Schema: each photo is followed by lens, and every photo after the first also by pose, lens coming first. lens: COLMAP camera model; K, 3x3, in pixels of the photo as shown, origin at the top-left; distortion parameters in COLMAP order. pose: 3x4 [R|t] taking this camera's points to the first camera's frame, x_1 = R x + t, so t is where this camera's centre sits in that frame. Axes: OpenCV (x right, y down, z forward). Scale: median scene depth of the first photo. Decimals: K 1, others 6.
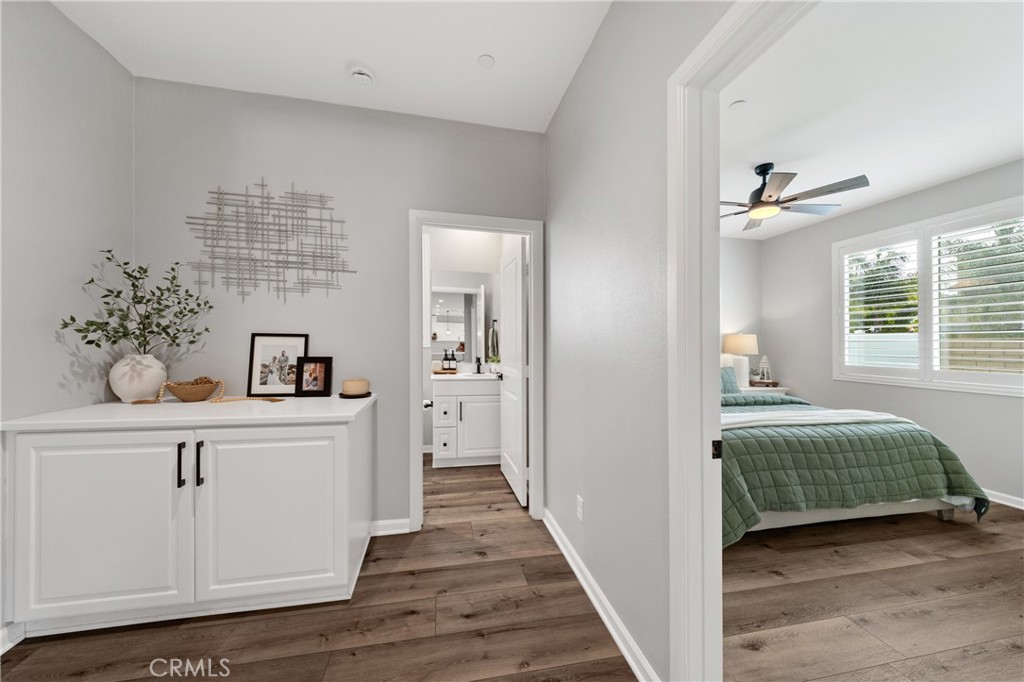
lens RADIAL K [[355.2, 0, 497.6], [0, 355.2, 336.8], [0, 0, 1]] dist [0.000170, -0.000159]
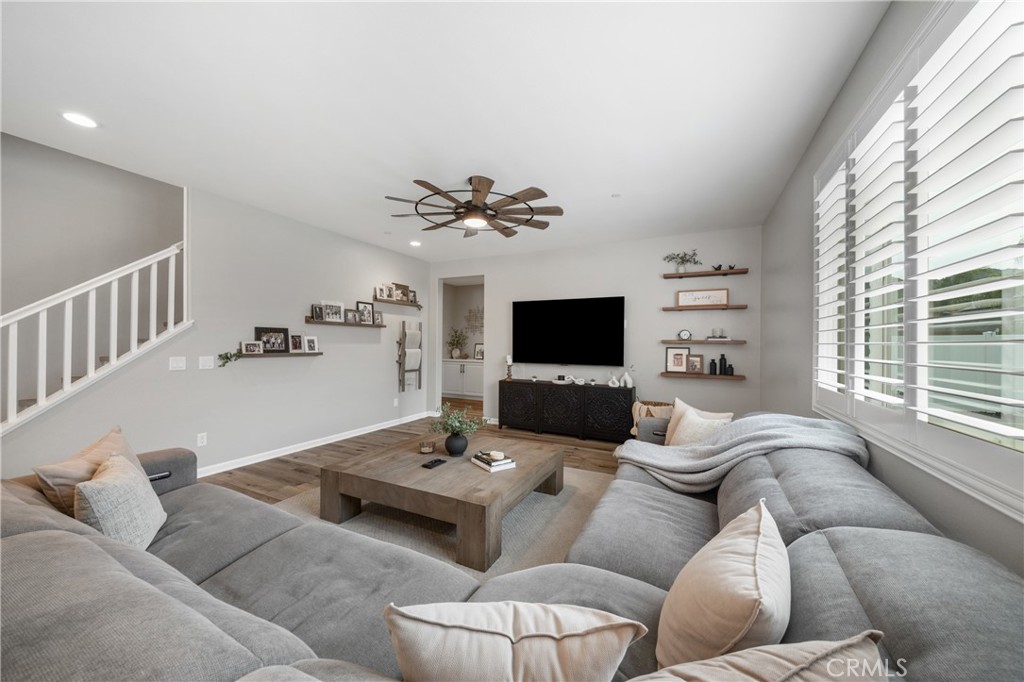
lens RADIAL K [[378.4, 0, 518.3], [0, 378.4, 342.3], [0, 0, 1]] dist [0.002599, 0.000160]
pose [[0.787993, -0.002376, -0.615679, 0.115138], [0.011157, 0.999883, 0.010420, -0.003380], [0.615583, -0.015080, 0.787928, -0.103298]]
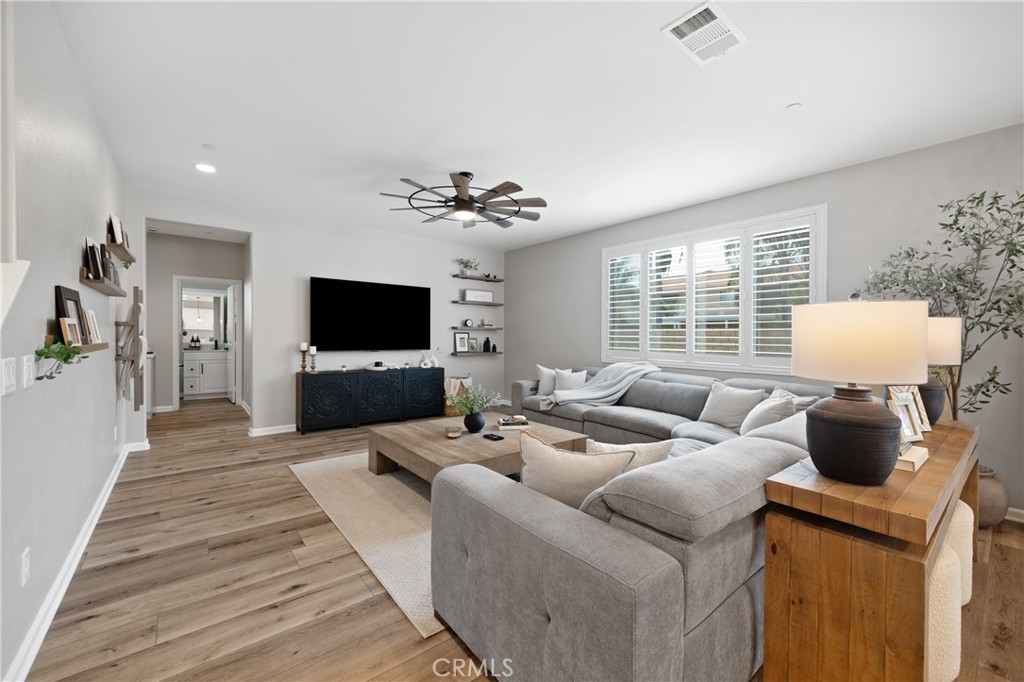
lens RADIAL K [[412.7, 0, 512.8], [0, 412.7, 340.9], [0, 0, 1]] dist [-0.001606, -0.000369]
pose [[0.876572, -0.006626, 0.481225, 0.022692], [-0.014240, 0.999110, 0.039695, -0.003486], [-0.481060, -0.041648, 0.875698, -0.133379]]
